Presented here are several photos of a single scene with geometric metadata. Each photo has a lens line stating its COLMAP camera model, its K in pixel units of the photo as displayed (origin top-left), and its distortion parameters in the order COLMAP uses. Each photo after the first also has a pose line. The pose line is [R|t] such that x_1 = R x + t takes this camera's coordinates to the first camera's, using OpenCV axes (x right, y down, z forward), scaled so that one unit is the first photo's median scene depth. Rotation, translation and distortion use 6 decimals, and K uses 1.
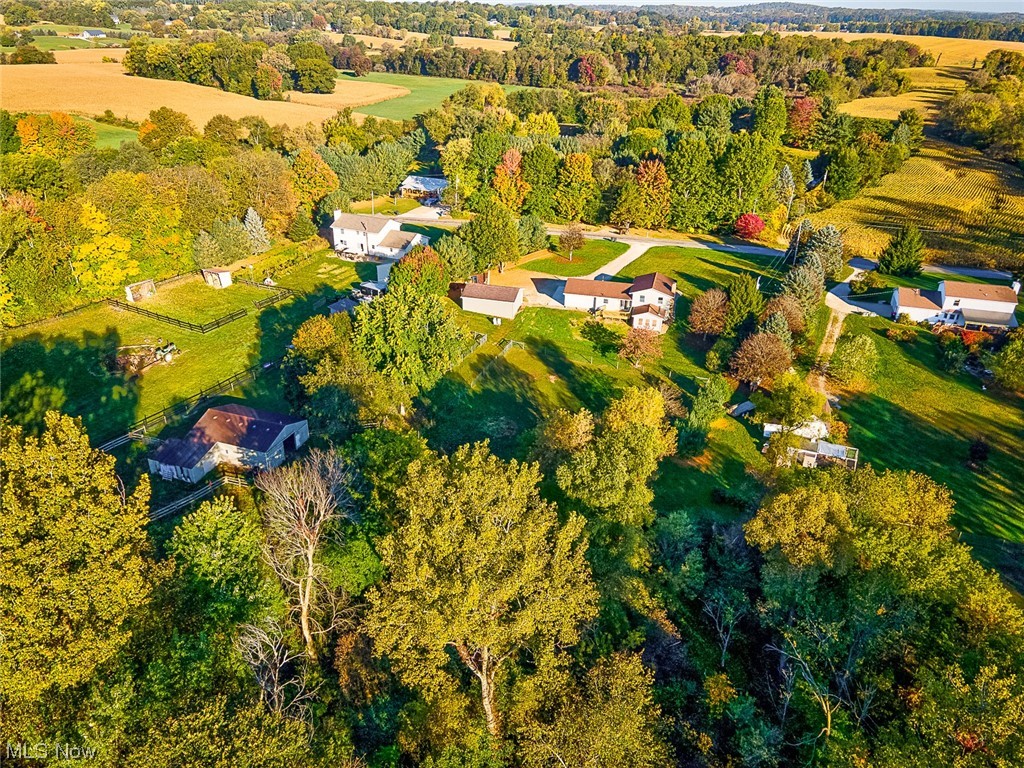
lens RADIAL K [[763.2, 0, 507.4], [0, 763.2, 384.1], [0, 0, 1]] dist [0.029040, 0.027355]
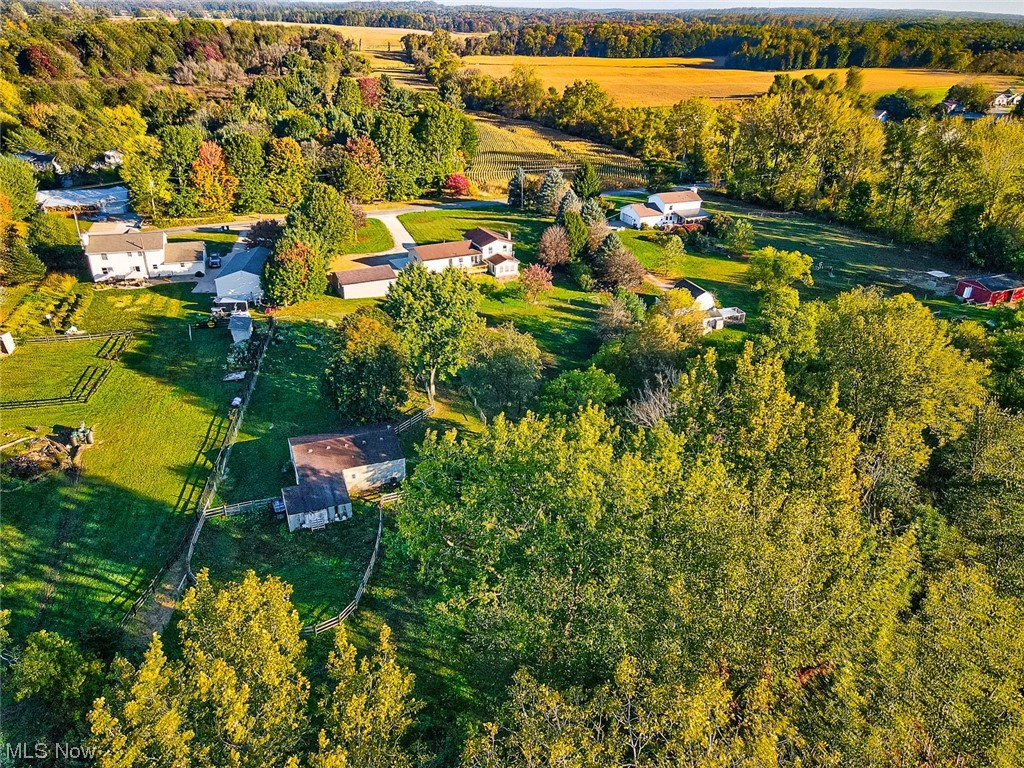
lens RADIAL K [[763.2, 0, 507.4], [0, 763.2, 384.1], [0, 0, 1]] dist [0.029040, 0.027355]
pose [[0.749960, -0.300888, 0.589090, -0.416722], [0.293860, 0.949403, 0.110816, -0.035080], [-0.592627, 0.090003, 0.800433, 0.095767]]
